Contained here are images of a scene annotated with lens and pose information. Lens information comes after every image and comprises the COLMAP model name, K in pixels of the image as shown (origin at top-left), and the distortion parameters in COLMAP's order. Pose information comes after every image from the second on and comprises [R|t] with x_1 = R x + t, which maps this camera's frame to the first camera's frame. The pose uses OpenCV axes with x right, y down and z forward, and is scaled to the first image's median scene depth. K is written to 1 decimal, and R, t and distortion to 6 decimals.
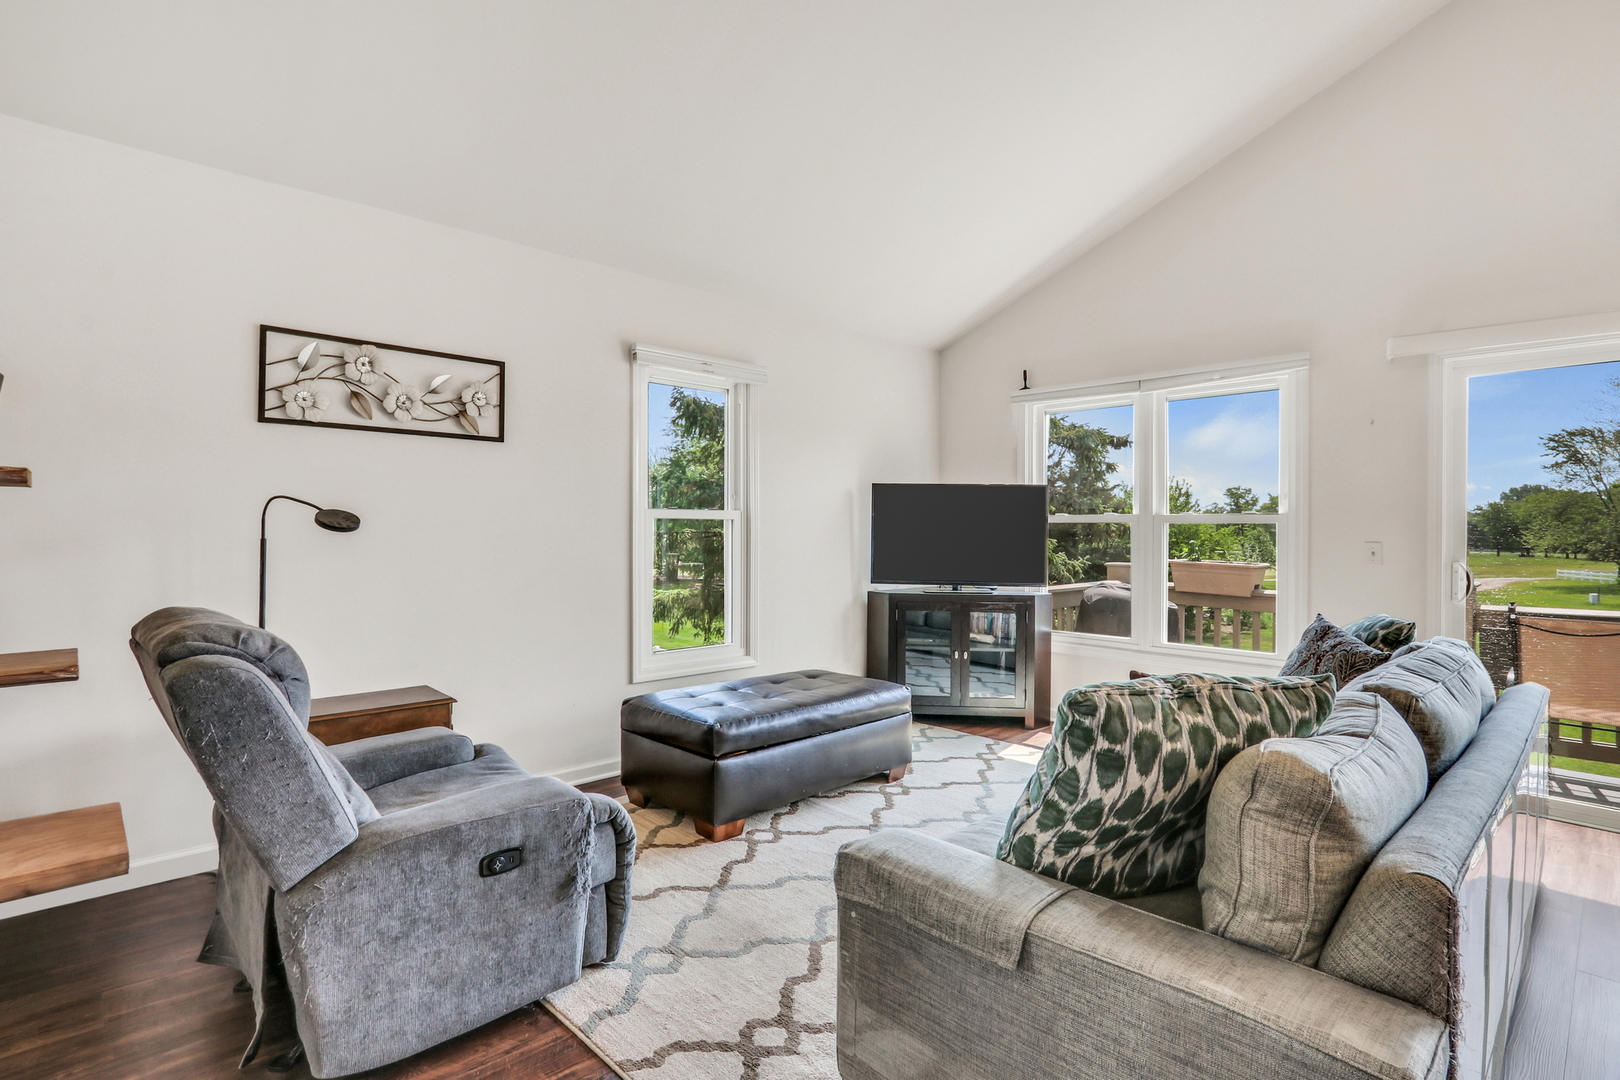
lens RADIAL K [[789.3, 0, 747.0], [0, 789.3, 531.4], [0, 0, 1]] dist [-0.001289, -0.000268]
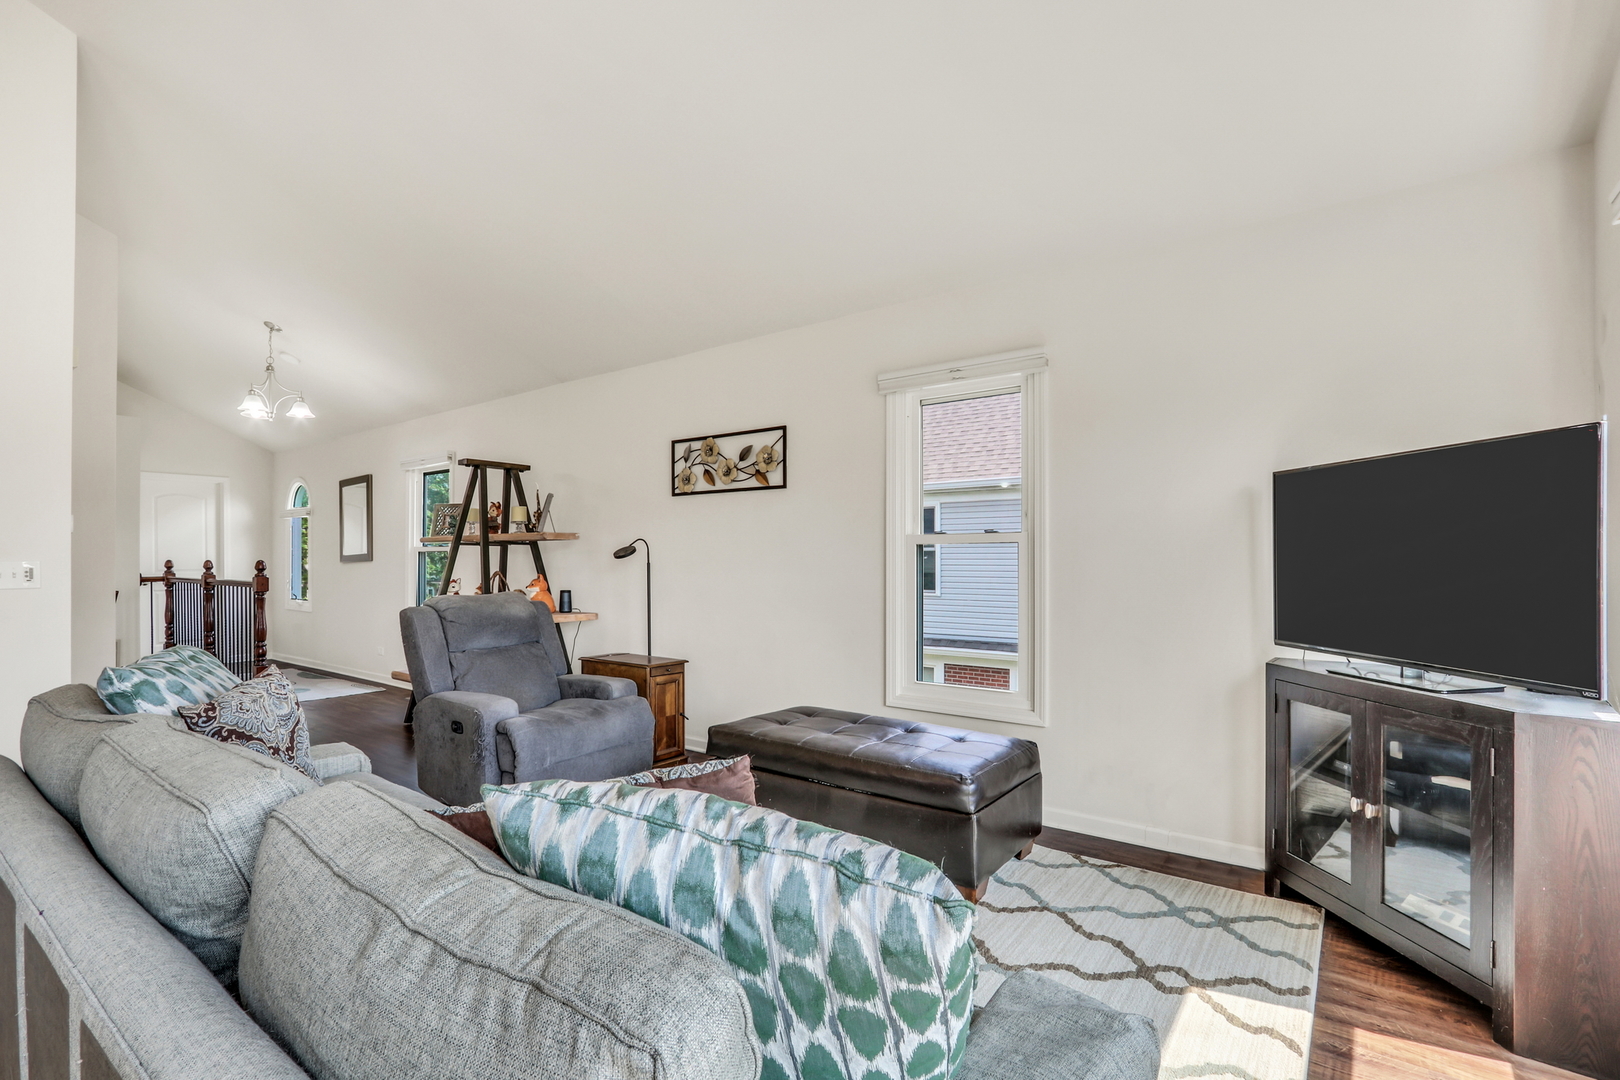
lens RADIAL K [[773.0, 0, 819.6], [0, 773.0, 558.4], [0, 0, 1]] dist [-0.000346, 0.000199]
pose [[0.197682, -0.005680, -0.980250, 0.978268], [0.000440, 0.999984, -0.005705, 0.008245], [0.980266, 0.000696, 0.197682, 0.847646]]
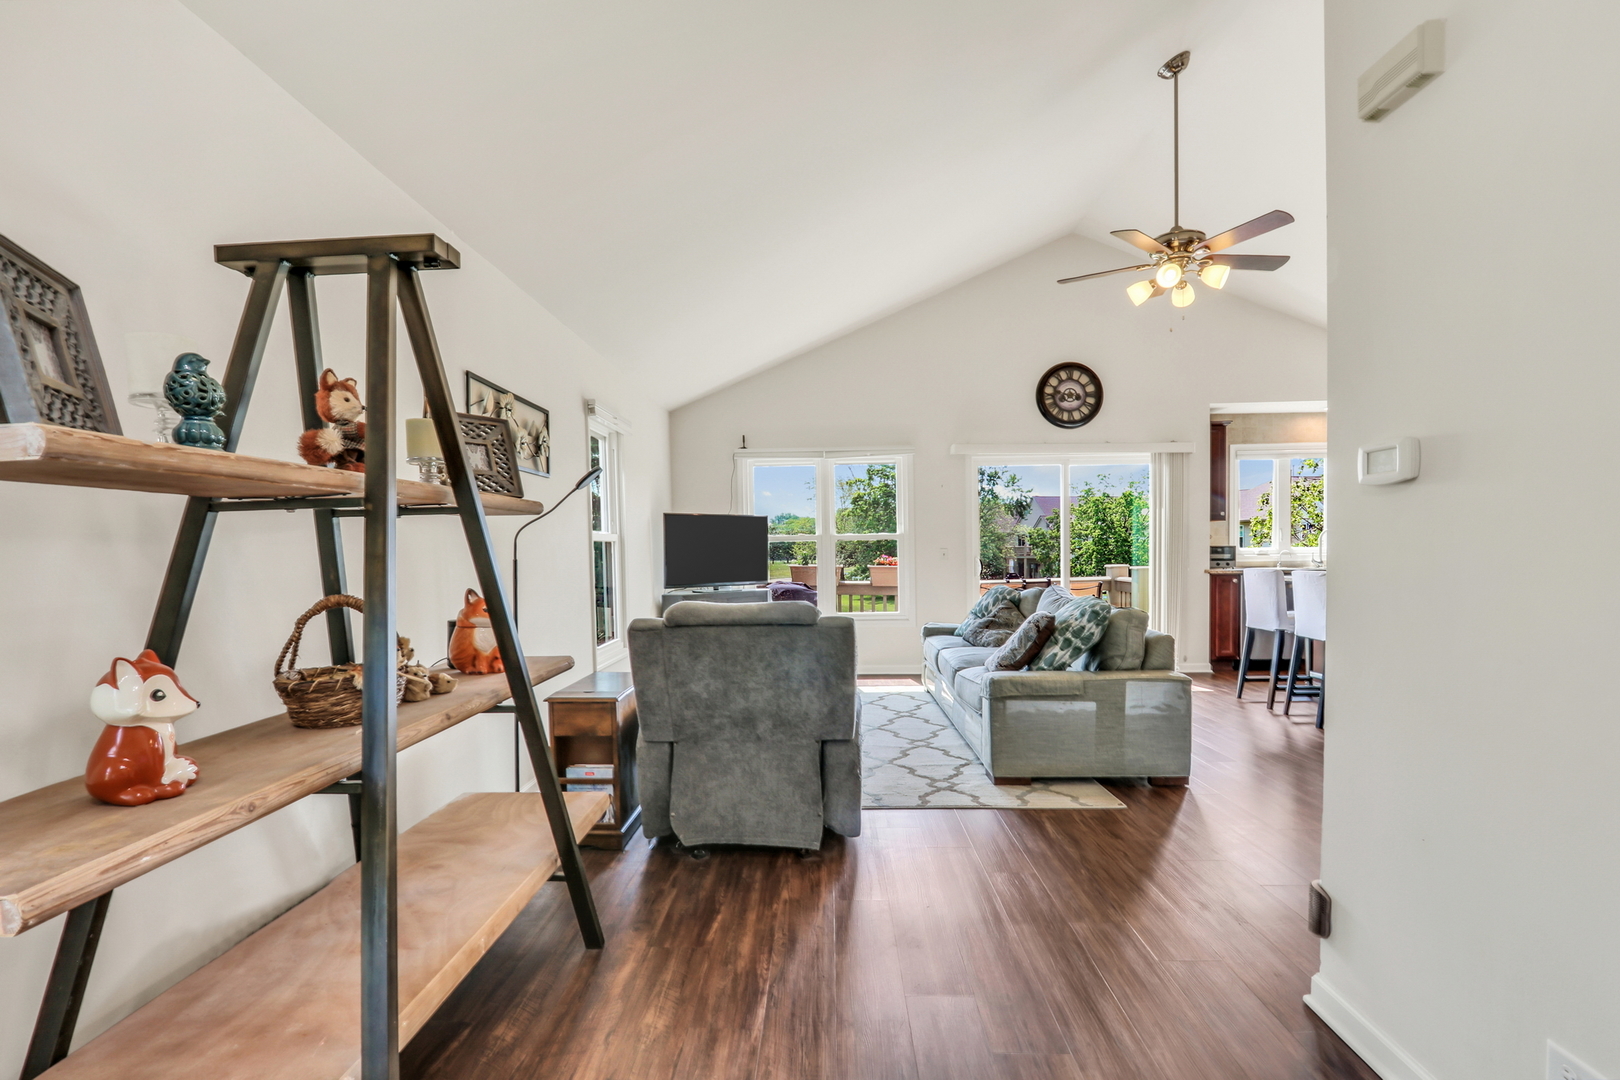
lens RADIAL K [[791.8, 0, 768.5], [0, 791.8, 572.8], [0, 0, 1]] dist [-0.001310, -0.000154]
pose [[0.717926, -0.038252, 0.695068, -0.962200], [0.021737, 0.999234, 0.032540, -0.000673], [-0.695780, -0.008253, 0.718207, -0.103950]]
